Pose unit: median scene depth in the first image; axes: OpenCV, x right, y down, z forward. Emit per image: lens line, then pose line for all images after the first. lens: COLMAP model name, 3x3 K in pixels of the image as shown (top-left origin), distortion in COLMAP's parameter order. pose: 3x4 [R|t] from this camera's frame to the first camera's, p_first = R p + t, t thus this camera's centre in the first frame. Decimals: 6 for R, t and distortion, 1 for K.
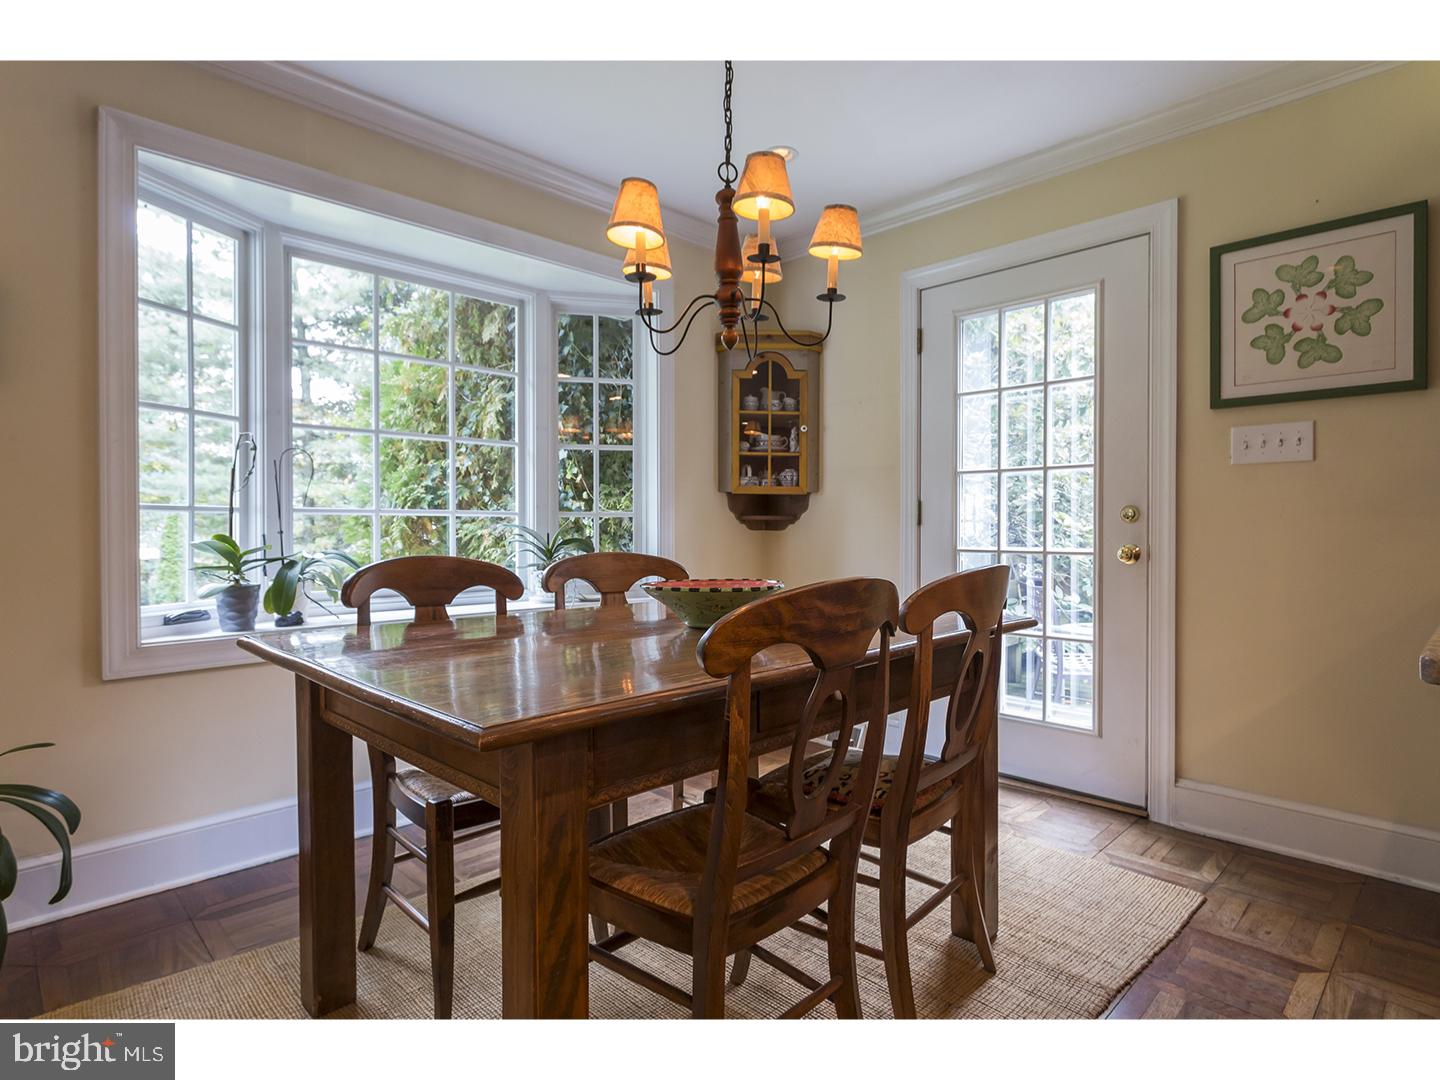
lens RADIAL K [[773.6, 0, 720.0], [0, 773.6, 540.0], [0, 0, 1]] dist [-0.006531, -0.002048]
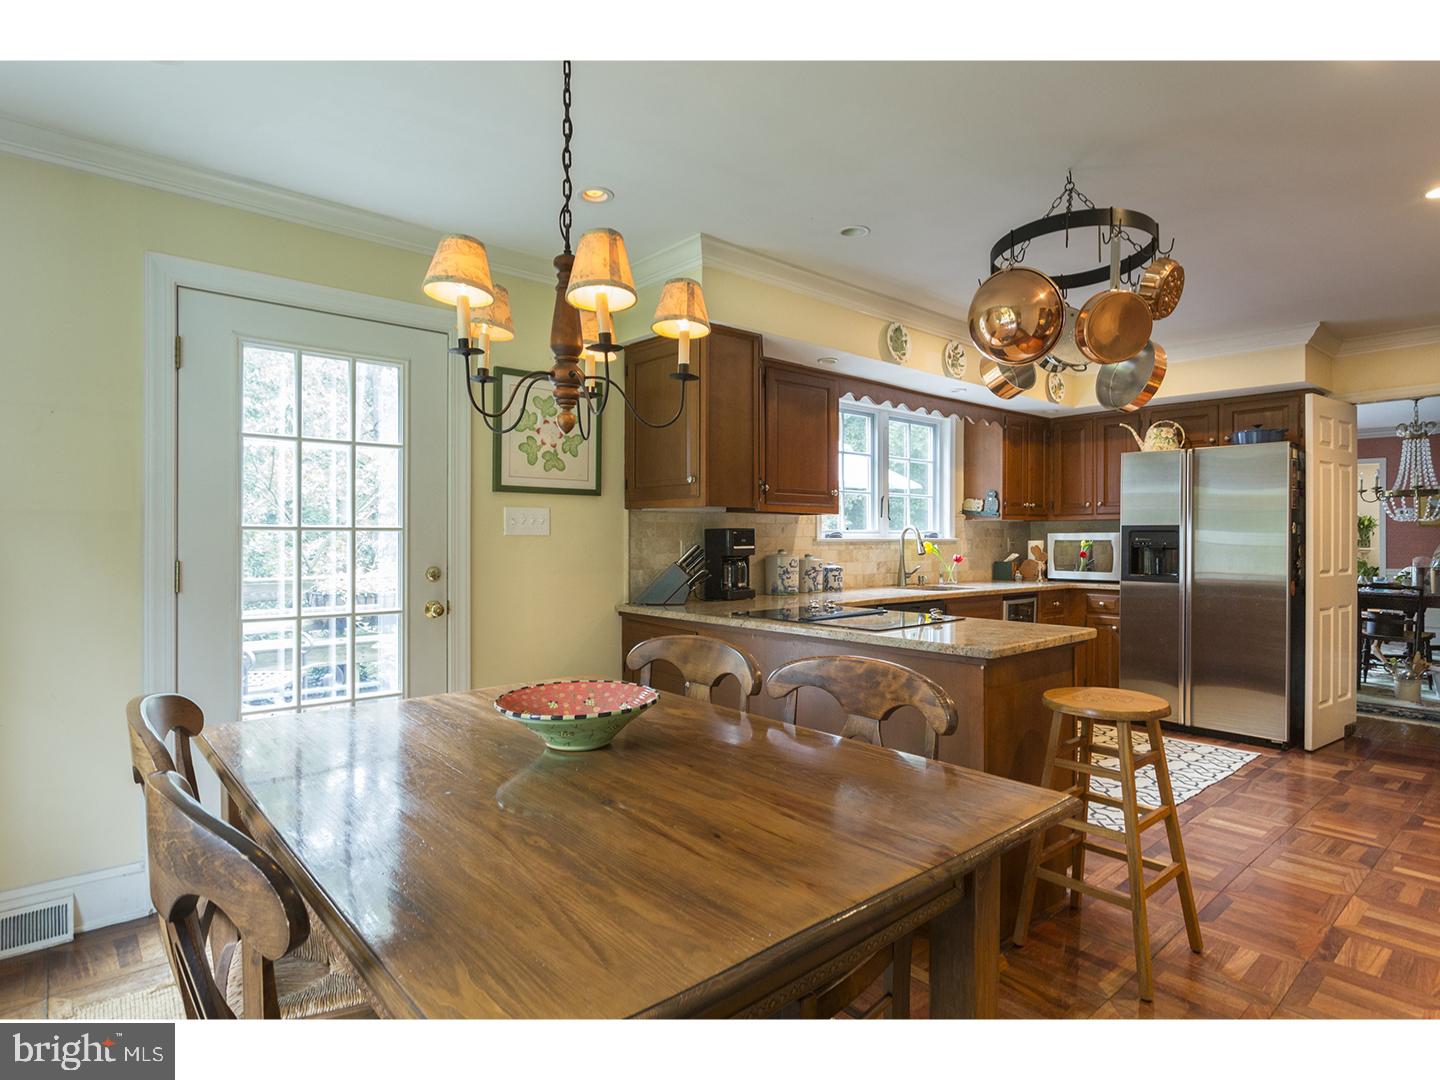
lens RADIAL K [[773.6, 0, 720.0], [0, 773.6, 540.0], [0, 0, 1]] dist [-0.006531, -0.002048]
pose [[0.053606, -0.003743, 0.998555, -0.653406], [0.011391, 0.999930, 0.003137, -0.092976], [-0.998497, 0.011206, 0.053645, 0.582616]]
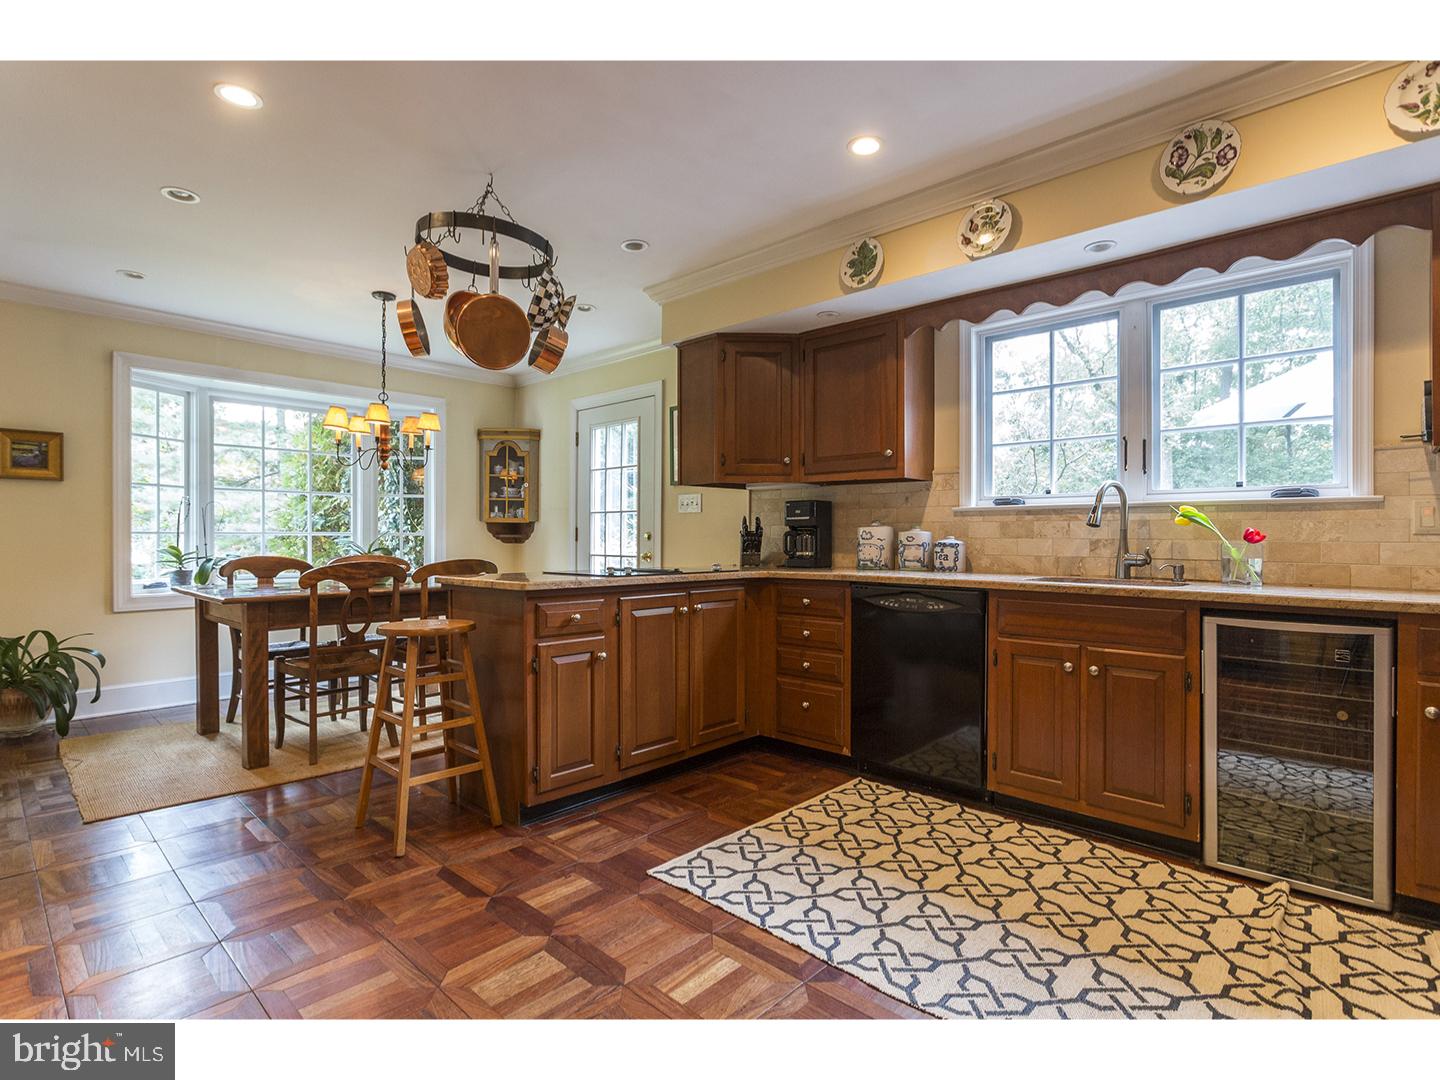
lens RADIAL K [[736.7, 0, 735.2], [0, 736.7, 544.9], [0, 0, 1]] dist [-0.004679, -0.000462]
pose [[0.999092, 0.003327, 0.042484, 0.762428], [-0.003124, 0.999983, -0.004854, -0.004272], [-0.042500, 0.004717, 0.999085, -1.012768]]
